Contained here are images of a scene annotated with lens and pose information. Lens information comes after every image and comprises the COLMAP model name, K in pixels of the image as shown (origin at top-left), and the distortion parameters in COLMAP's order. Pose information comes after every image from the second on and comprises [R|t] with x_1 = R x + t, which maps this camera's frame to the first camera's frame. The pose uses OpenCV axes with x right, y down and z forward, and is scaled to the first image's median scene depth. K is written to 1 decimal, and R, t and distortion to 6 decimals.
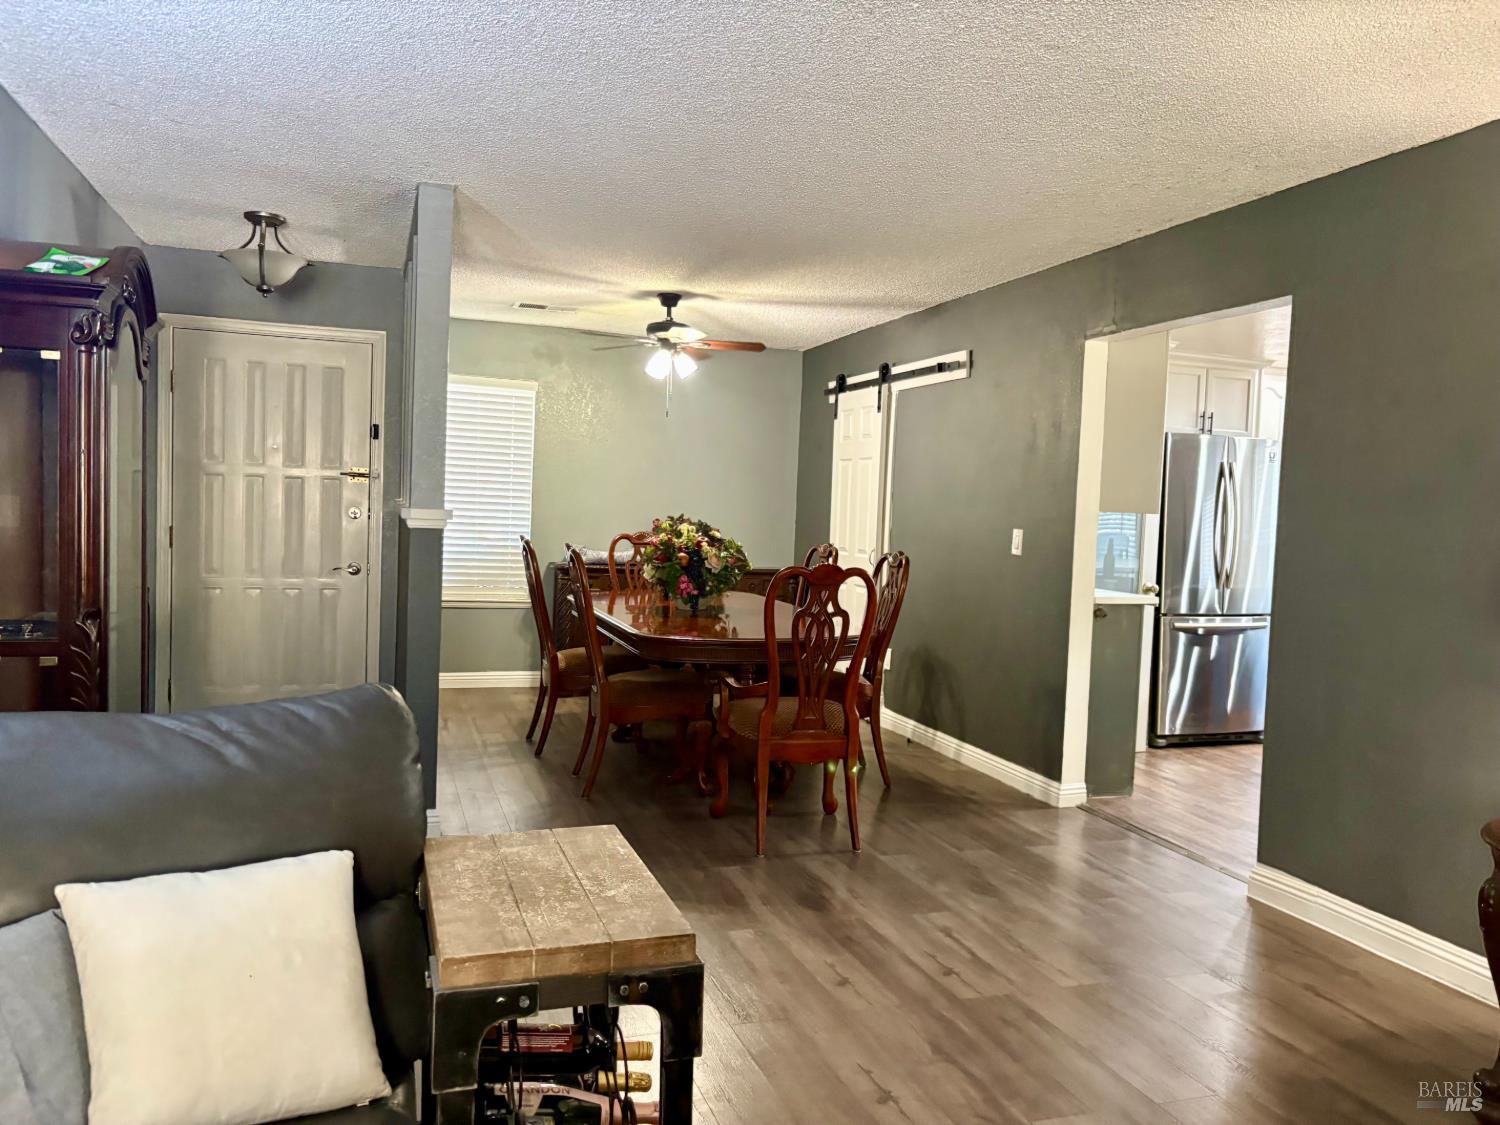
lens RADIAL K [[1138.1, 0, 742.7], [0, 1138.1, 583.6], [0, 0, 1]] dist [-0.000212, 0.000718]
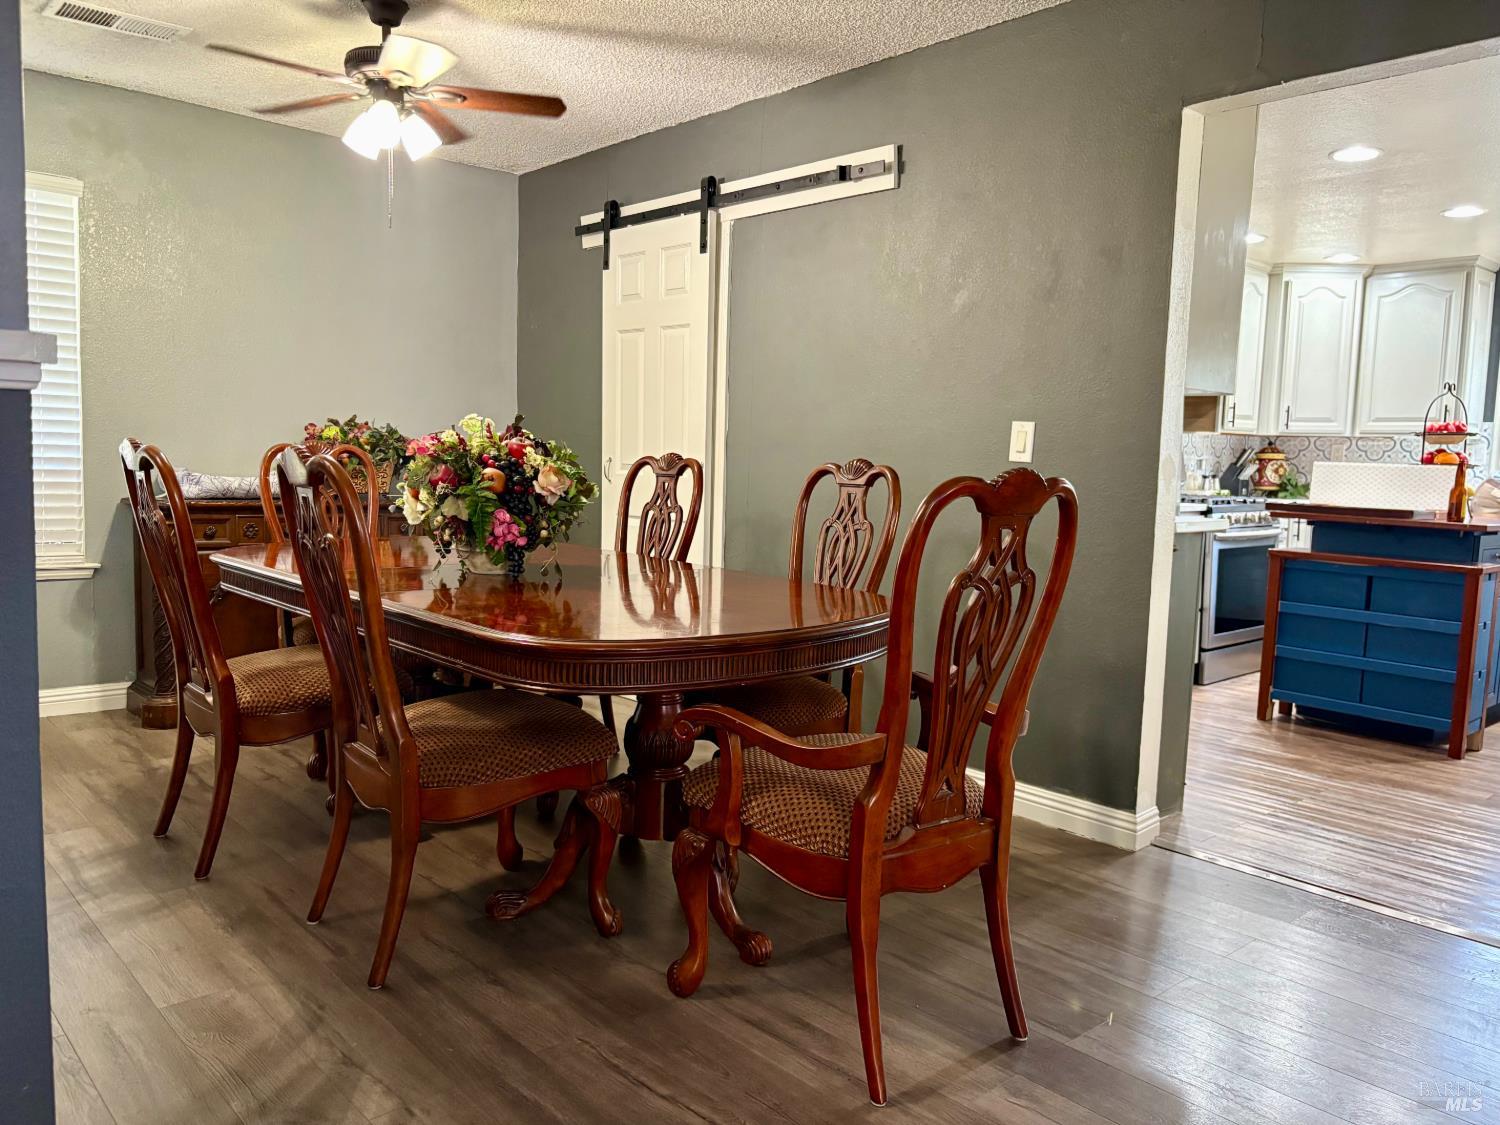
lens RADIAL K [[1138.1, 0, 742.7], [0, 1138.1, 583.6], [0, 0, 1]] dist [-0.000212, 0.000718]
pose [[0.915057, -0.057436, 0.399214, -0.146804], [0.033101, 0.997164, 0.067592, -0.004682], [-0.401964, -0.048636, 0.914363, 0.425479]]
